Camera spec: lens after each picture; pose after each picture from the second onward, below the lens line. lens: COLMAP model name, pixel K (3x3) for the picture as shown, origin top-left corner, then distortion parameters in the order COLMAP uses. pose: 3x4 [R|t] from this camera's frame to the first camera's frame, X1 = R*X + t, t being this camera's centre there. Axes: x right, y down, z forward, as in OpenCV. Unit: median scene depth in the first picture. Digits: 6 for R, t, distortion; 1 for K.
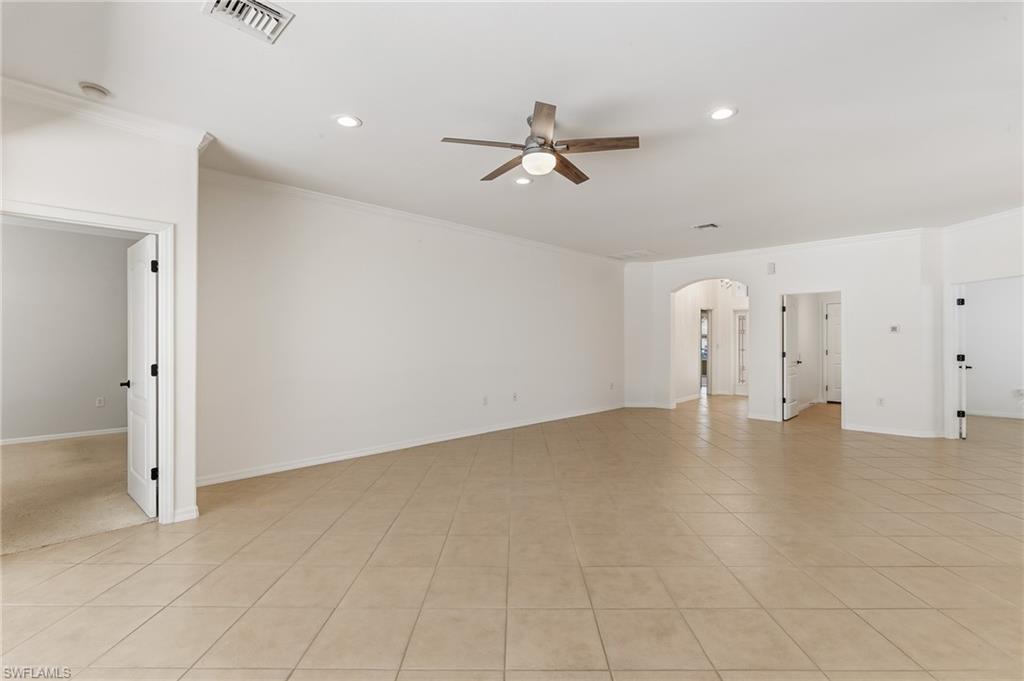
lens RADIAL K [[449.4, 0, 513.3], [0, 449.4, 337.7], [0, 0, 1]] dist [-0.023395, -0.000239]
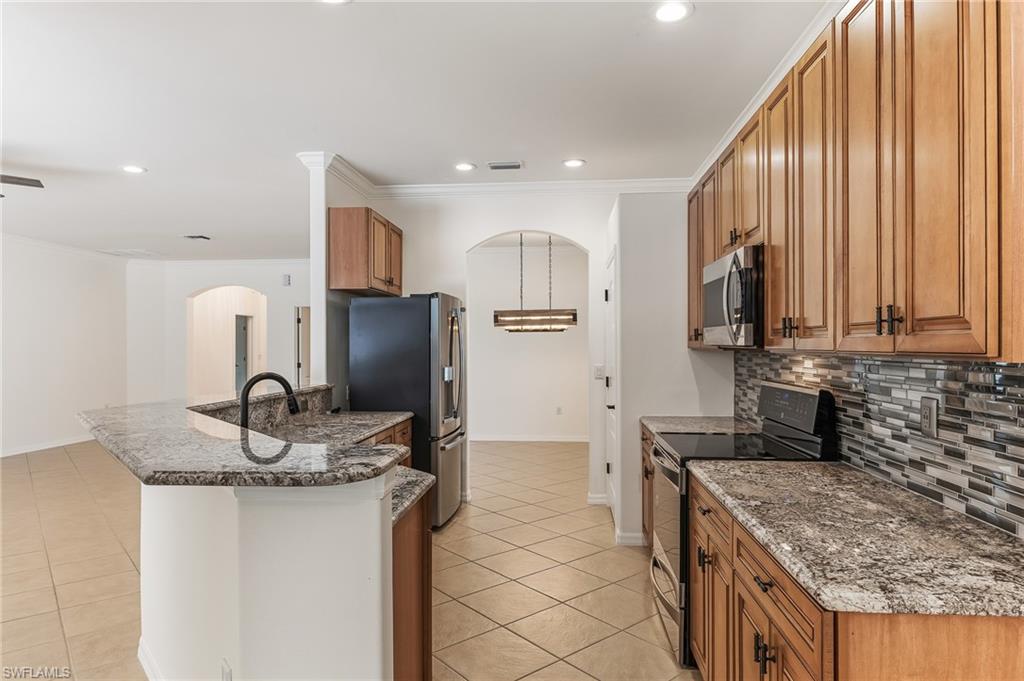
lens RADIAL K [[607.4, 0, 514.8], [0, 607.4, 345.7], [0, 0, 1]] dist [0.004255, 0.000038]
pose [[0.770022, -0.005877, 0.637991, 0.095815], [0.001184, 0.999969, 0.007782, -0.016765], [-0.638017, -0.005237, 0.770005, -0.397651]]
